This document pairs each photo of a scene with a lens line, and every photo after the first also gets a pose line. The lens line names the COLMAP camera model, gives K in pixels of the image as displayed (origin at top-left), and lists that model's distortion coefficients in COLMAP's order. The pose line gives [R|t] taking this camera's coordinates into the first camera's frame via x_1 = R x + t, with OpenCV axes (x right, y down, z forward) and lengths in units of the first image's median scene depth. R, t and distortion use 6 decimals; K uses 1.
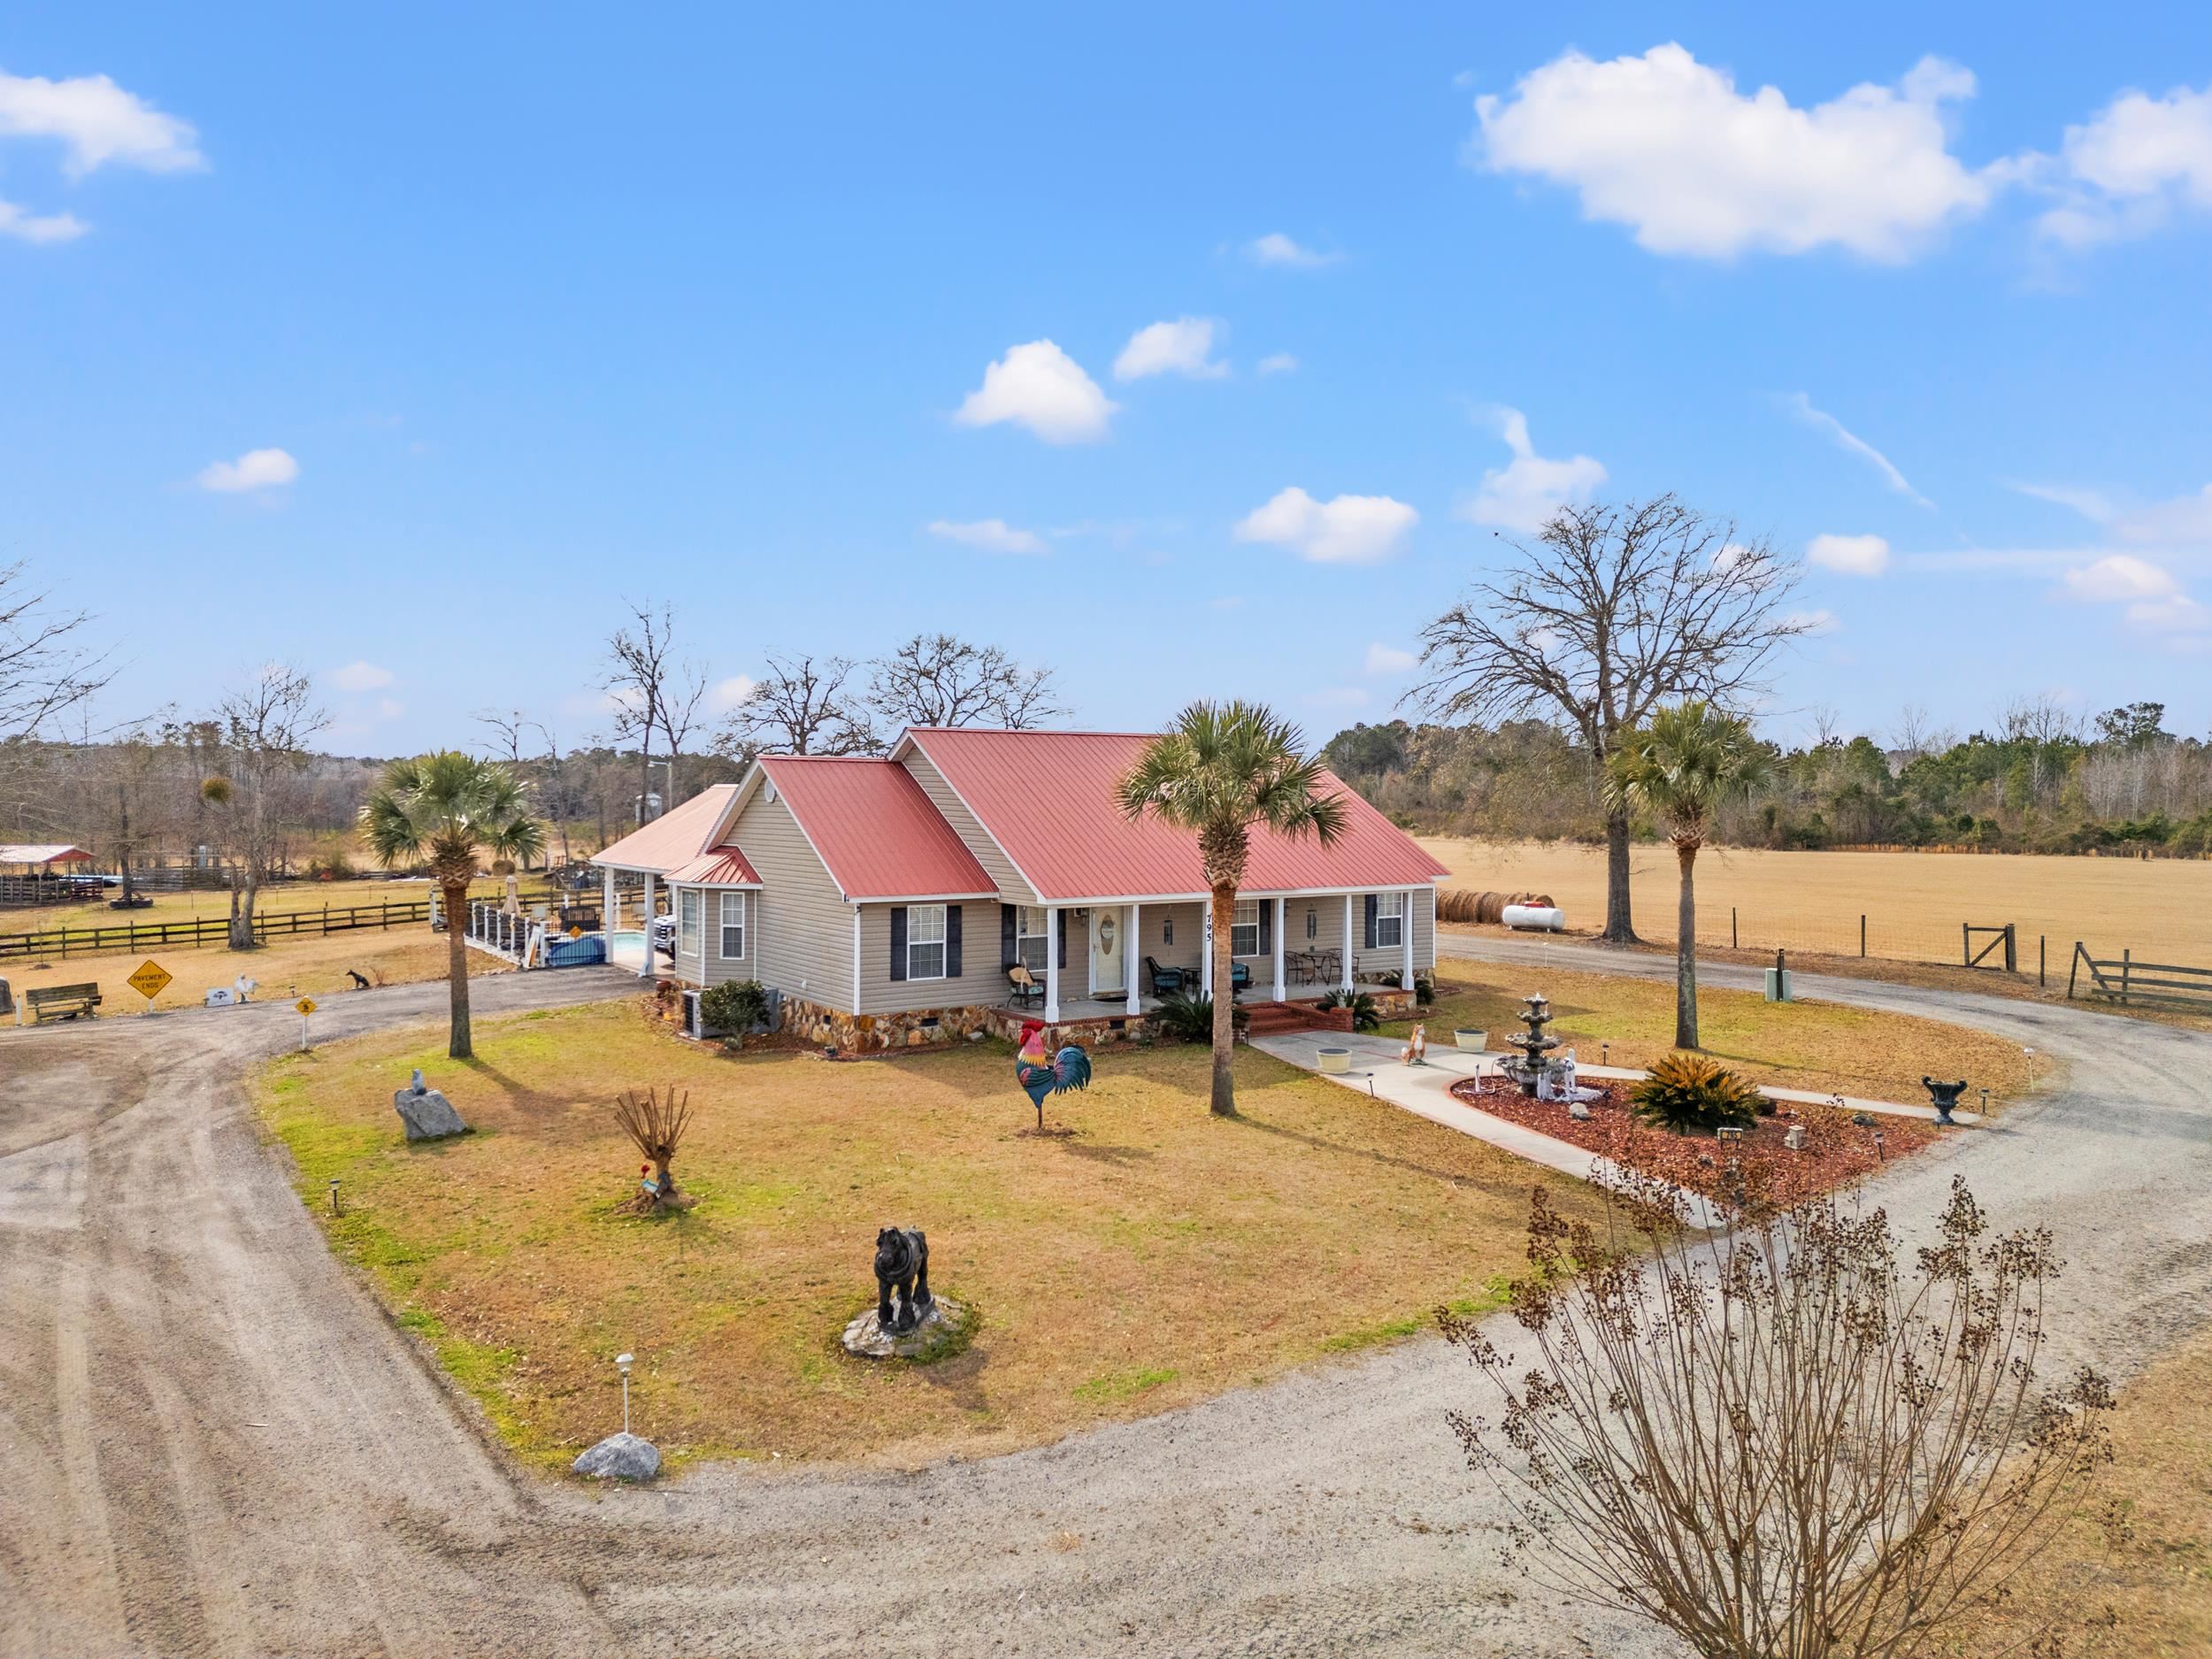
lens RADIAL K [[1530.6, 0, 1097.6], [0, 1530.6, 820.2], [0, 0, 1]] dist [0.070976, -0.060057]
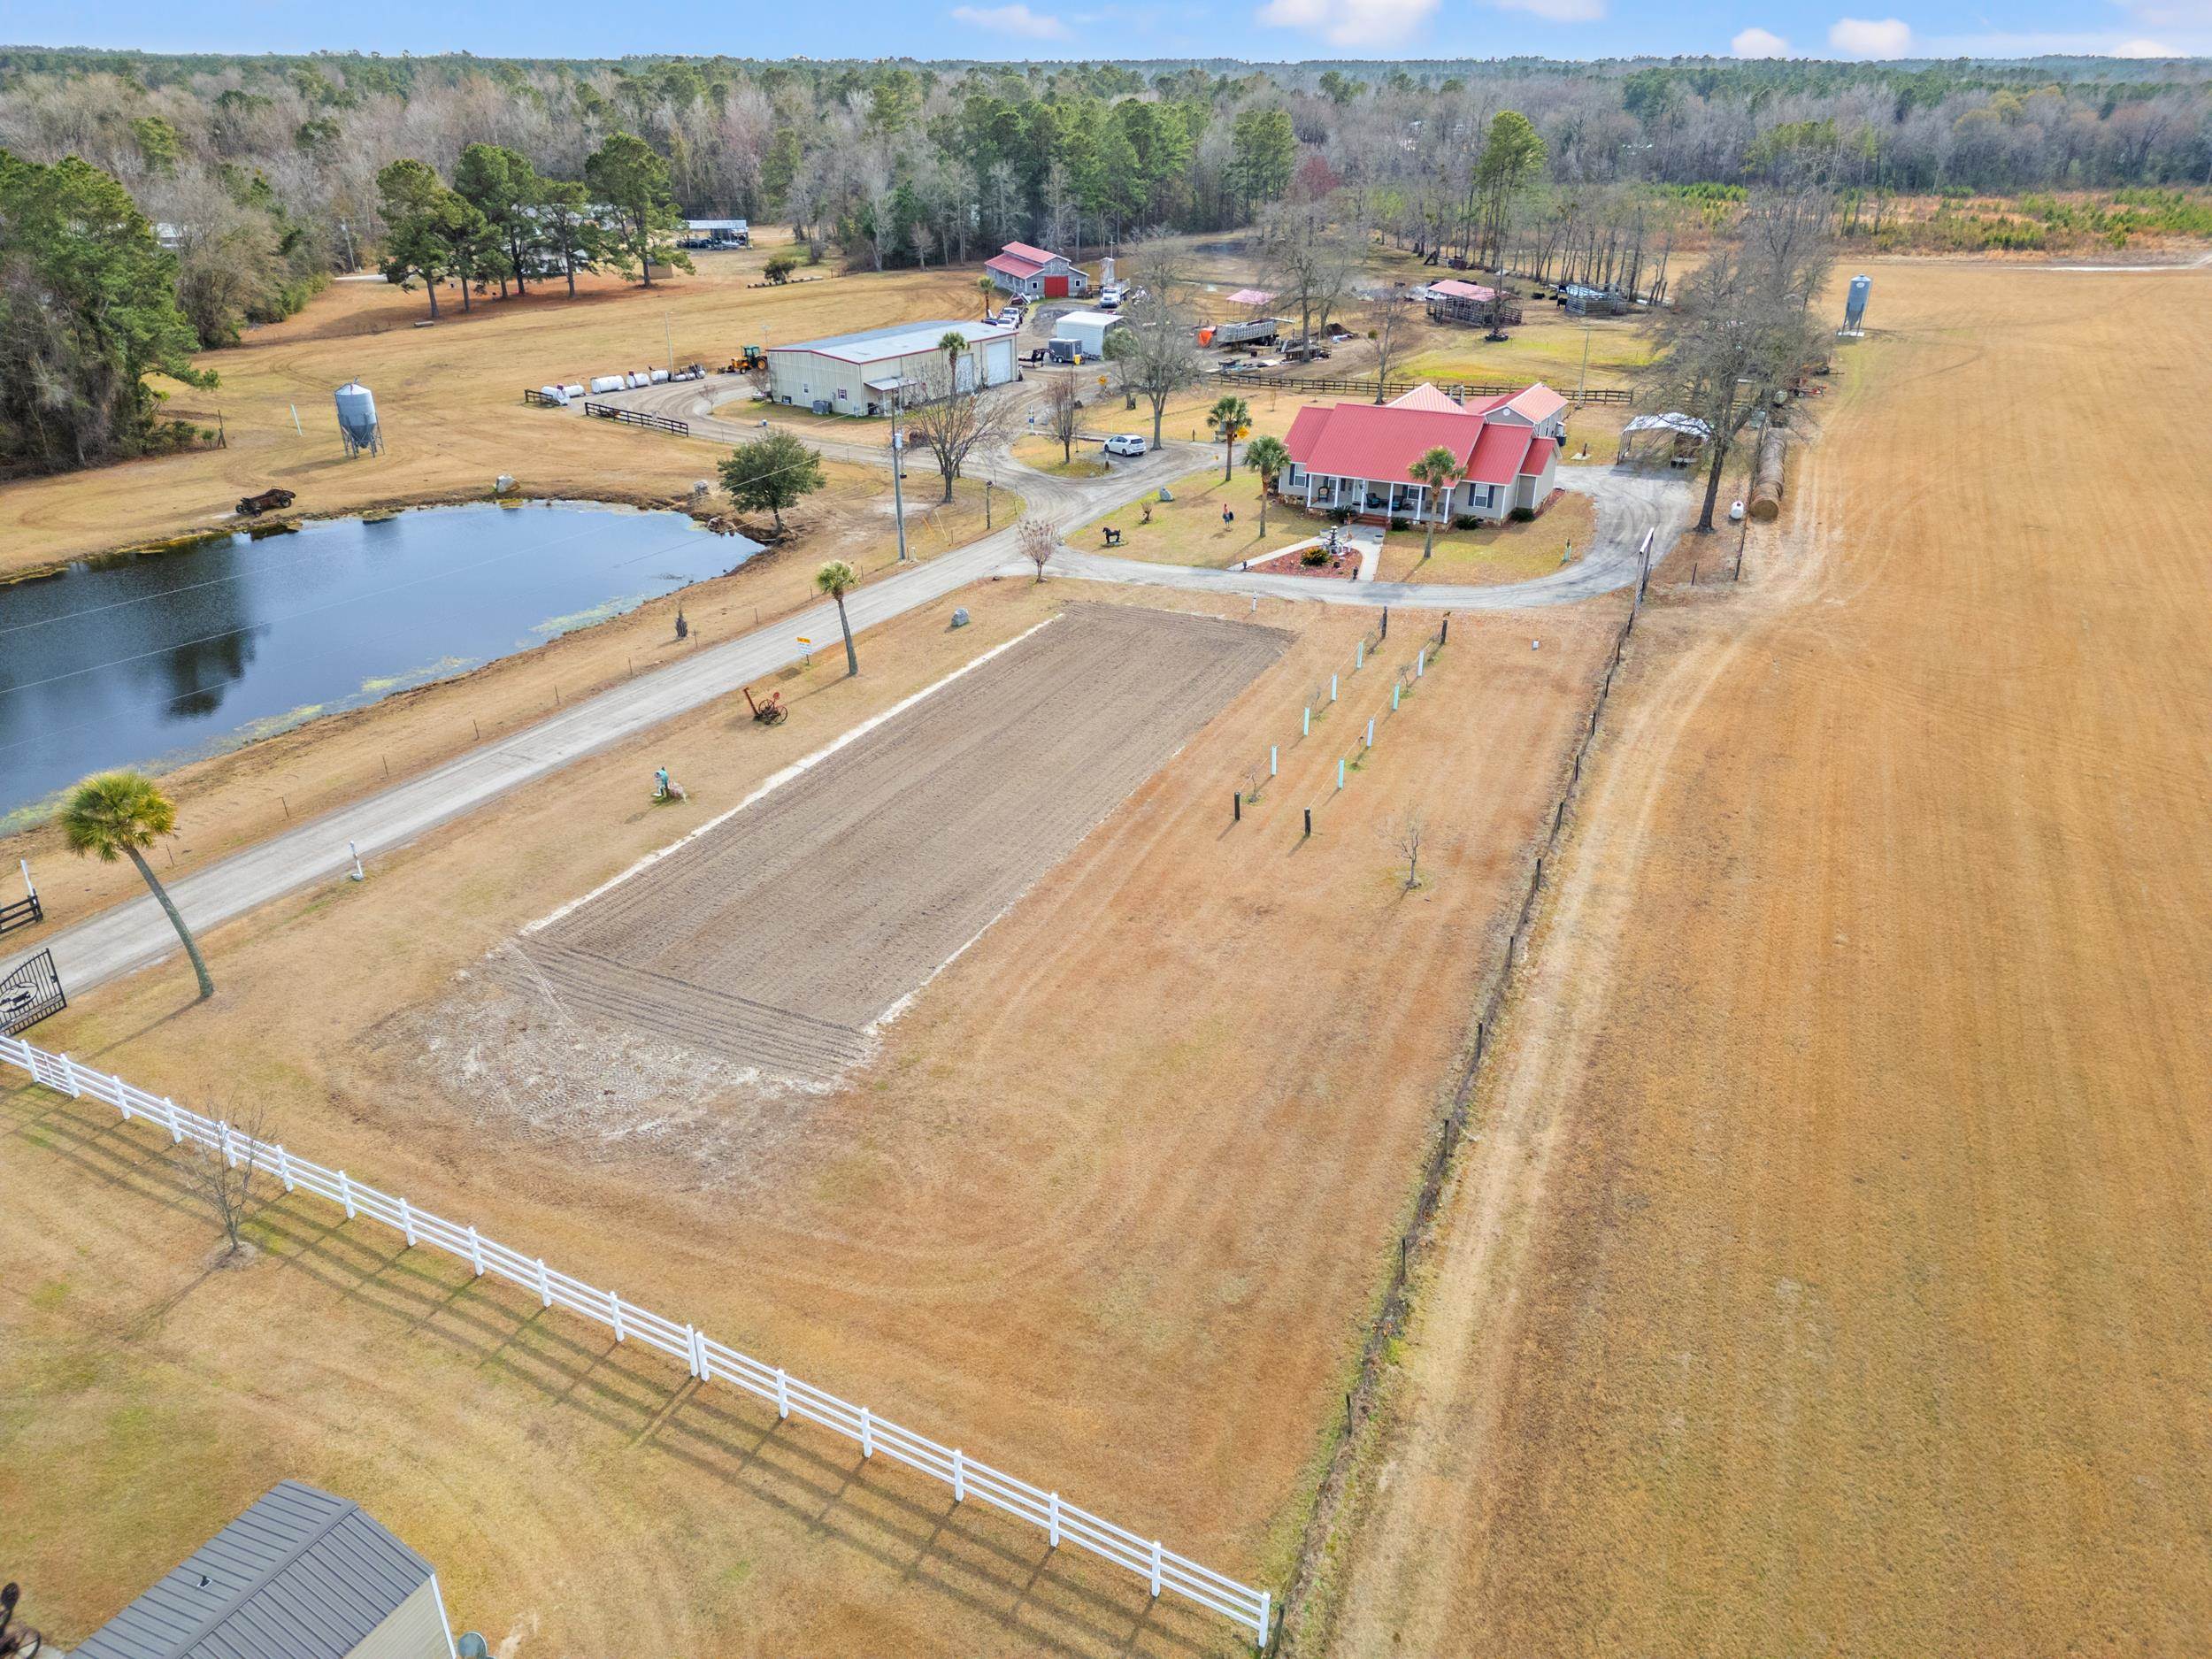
lens RADIAL K [[1530.6, 0, 1114.5], [0, 1530.6, 837.7], [0, 0, 1]] dist [0.070976, -0.060057]
pose [[0.494123, 0.387787, -0.778115, 2.691316], [-0.013891, 0.898418, 0.438921, -0.702103], [0.869281, -0.206072, 0.449316, -1.091732]]
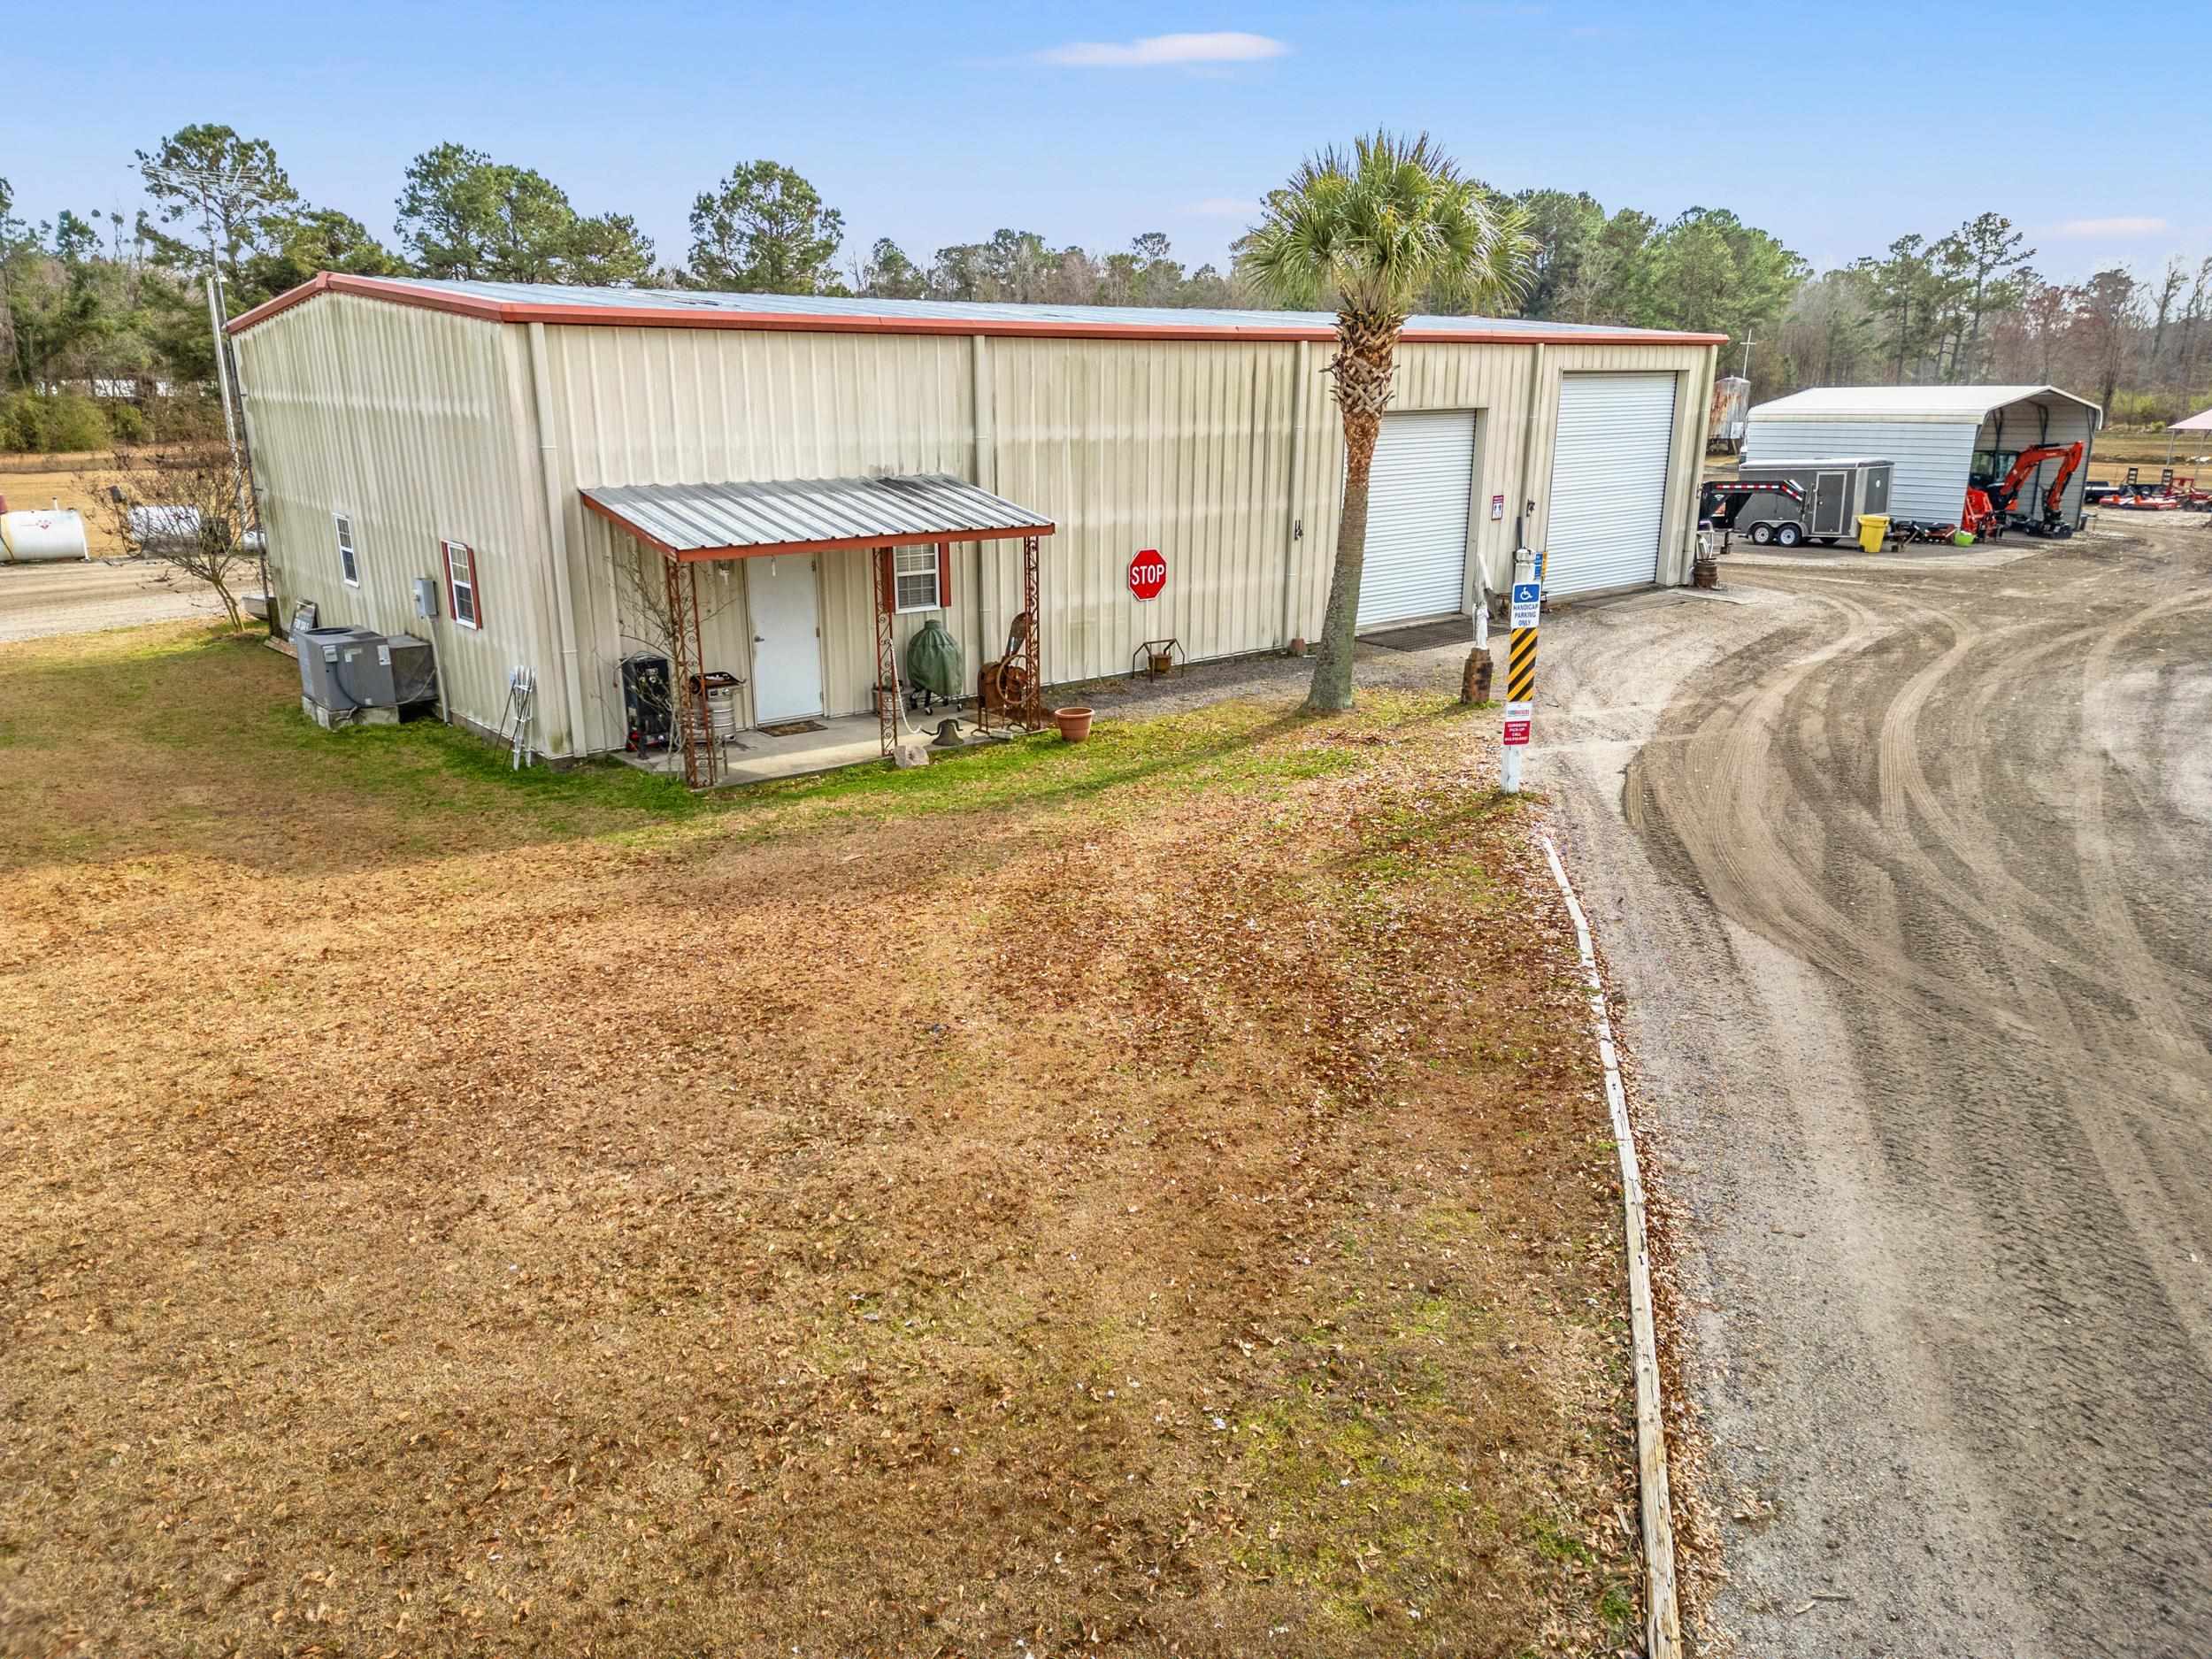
lens RADIAL K [[1530.6, 0, 1111.2], [0, 1530.6, 826.0], [0, 0, 1]] dist [0.070976, -0.060057]
pose [[0.253303, 0.271538, -0.928496, -1.221256], [-0.014015, 0.960727, 0.277140, 0.072444], [0.967286, -0.057187, 0.247161, 0.653277]]
